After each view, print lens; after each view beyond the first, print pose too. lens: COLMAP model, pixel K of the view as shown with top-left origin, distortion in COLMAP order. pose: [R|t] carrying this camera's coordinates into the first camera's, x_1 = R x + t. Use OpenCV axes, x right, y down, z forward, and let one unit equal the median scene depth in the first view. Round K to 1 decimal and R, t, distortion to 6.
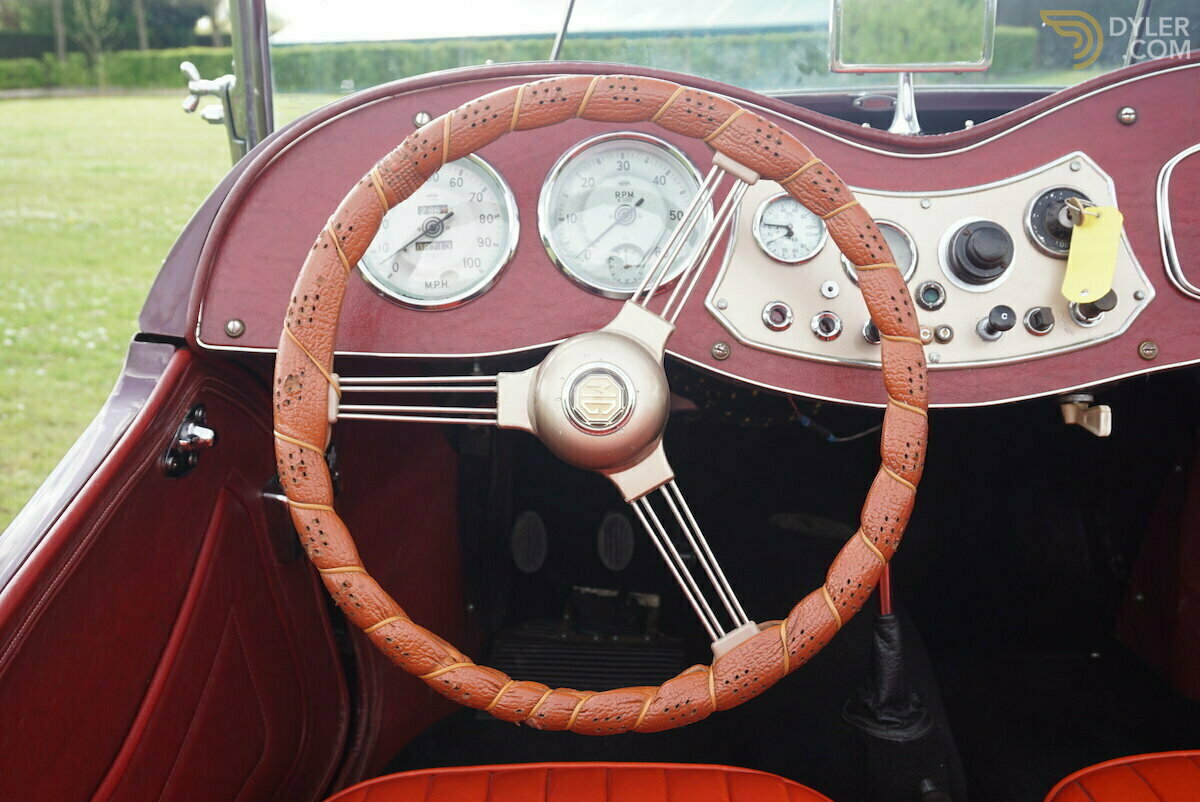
lens RADIAL K [[1233.6, 0, 596.7], [0, 1233.6, 404.2], [0, 0, 1]] dist [0.000531, 0.000000]
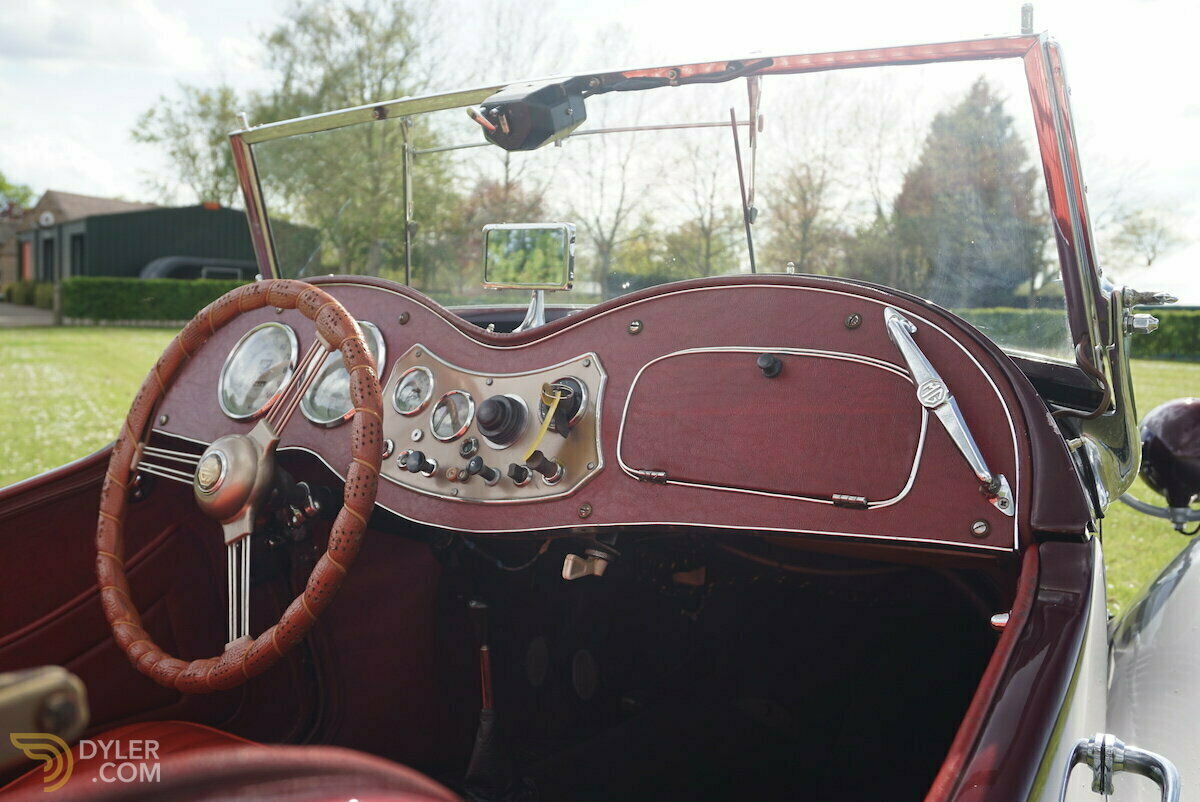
lens RADIAL K [[1185.7, 0, 598.5], [0, 1185.7, 396.4], [0, 0, 1]] dist [-0.001836, 0.000000]
pose [[0.786809, 0.084113, -0.611439, 1.169646], [-0.208132, 0.968801, -0.134555, 0.002218], [0.581045, 0.233129, 0.779768, 0.064504]]
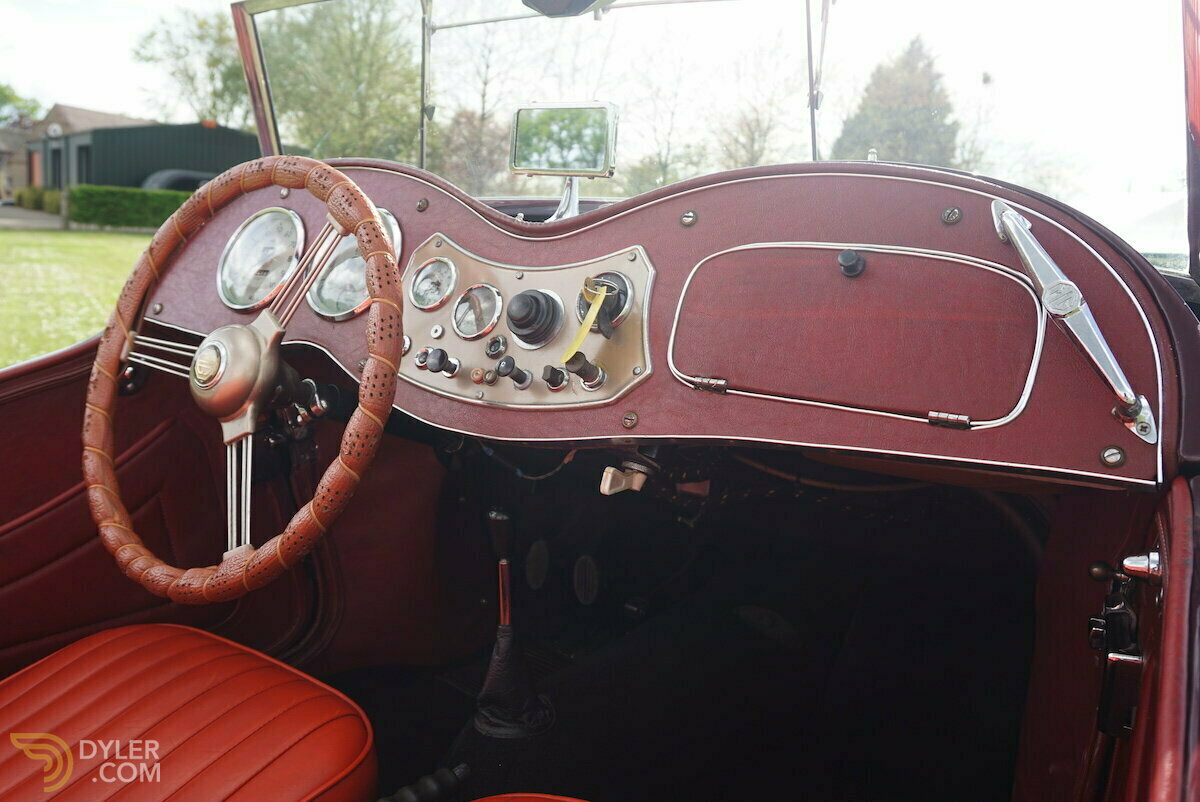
lens RADIAL K [[1047.5, 0, 603.7], [0, 1047.5, 396.2], [0, 0, 1]] dist [-0.006881, 0.015489]
pose [[0.809936, 0.156738, -0.565188, 0.955736], [-0.235297, 0.969519, -0.068322, 0.005386], [0.537252, 0.188323, 0.822128, 0.213979]]
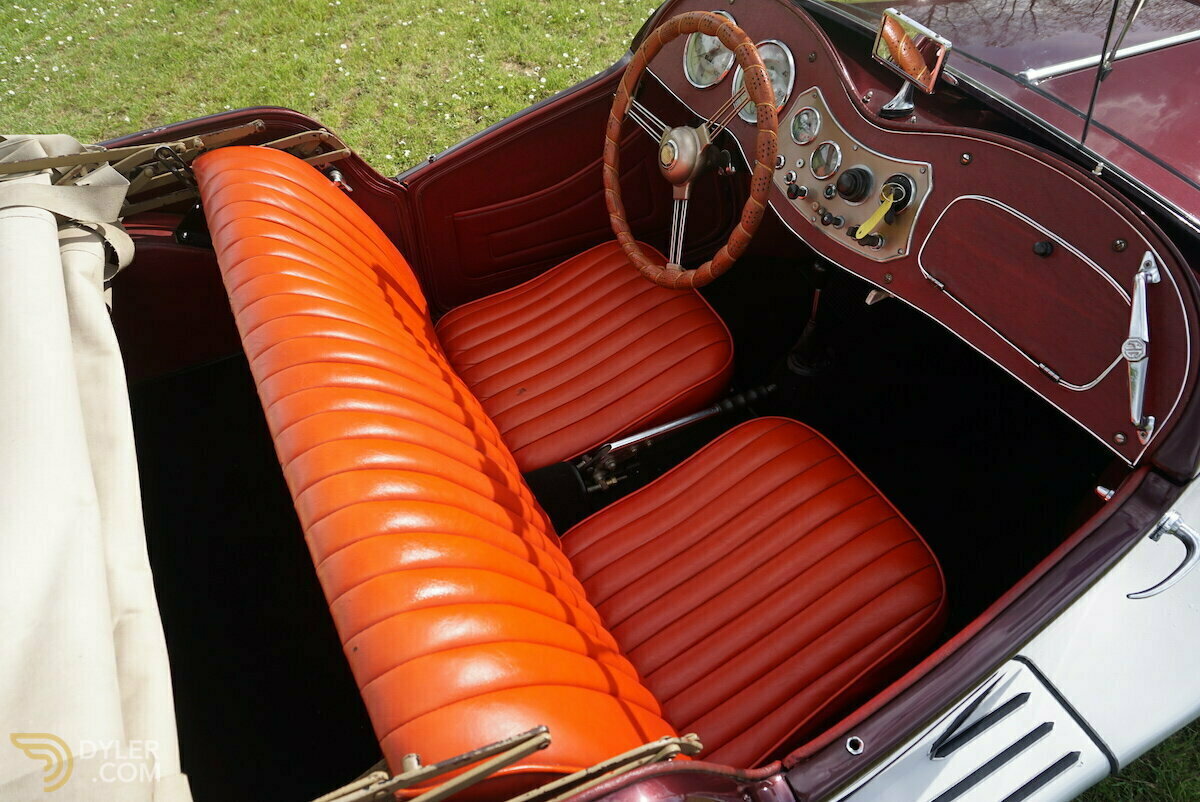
lens RADIAL K [[816.1, 0, 592.5], [0, 816.1, 402.9], [0, 0, 1]] dist [0.000863, 0.001082]
pose [[0.449639, 0.678200, -0.581265, 1.096656], [-0.251622, 0.720580, 0.646105, -0.597686], [0.857036, -0.144255, 0.494651, -0.025486]]
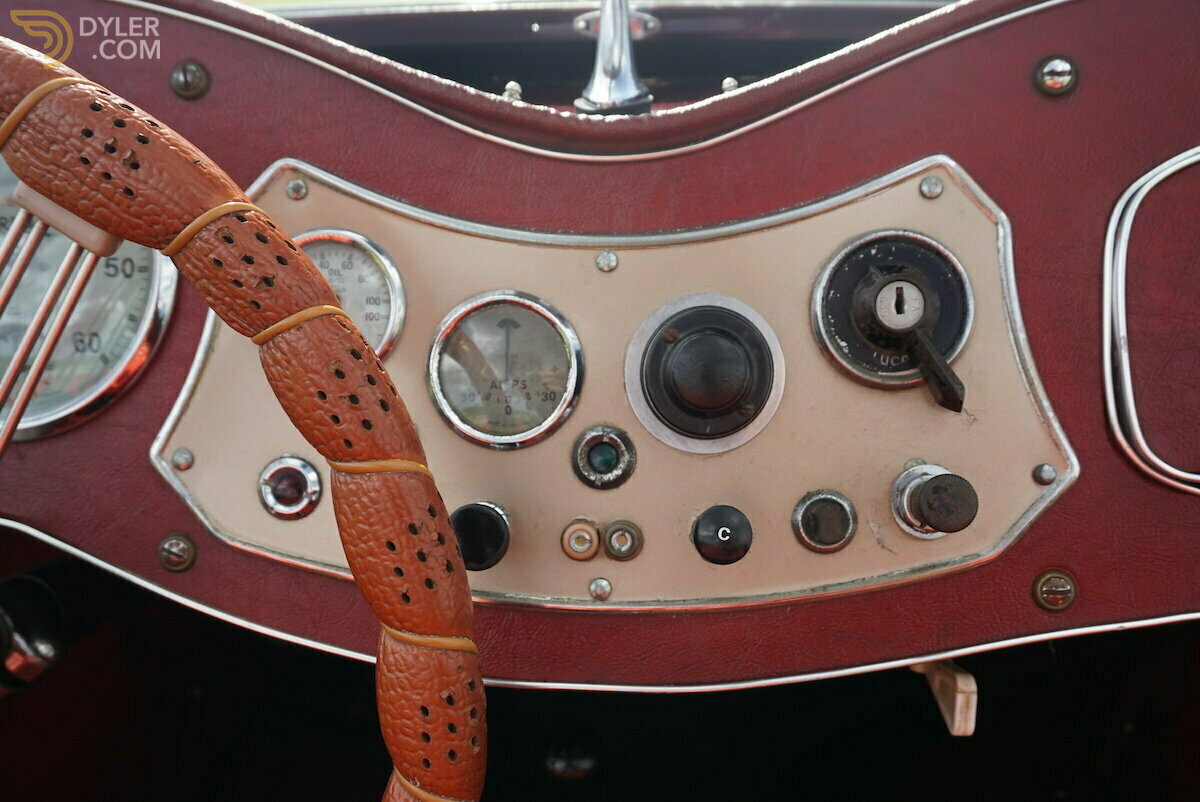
lens RADIAL K [[1185.7, 0, 603.5], [0, 1185.7, 396.8], [0, 0, 1]] dist [-0.001836, 0.000000]
pose [[0.996748, 0.035410, -0.072385, 0.304636], [-0.026725, 0.992700, 0.117609, -0.166601], [0.076022, -0.115292, 0.990418, 0.544711]]
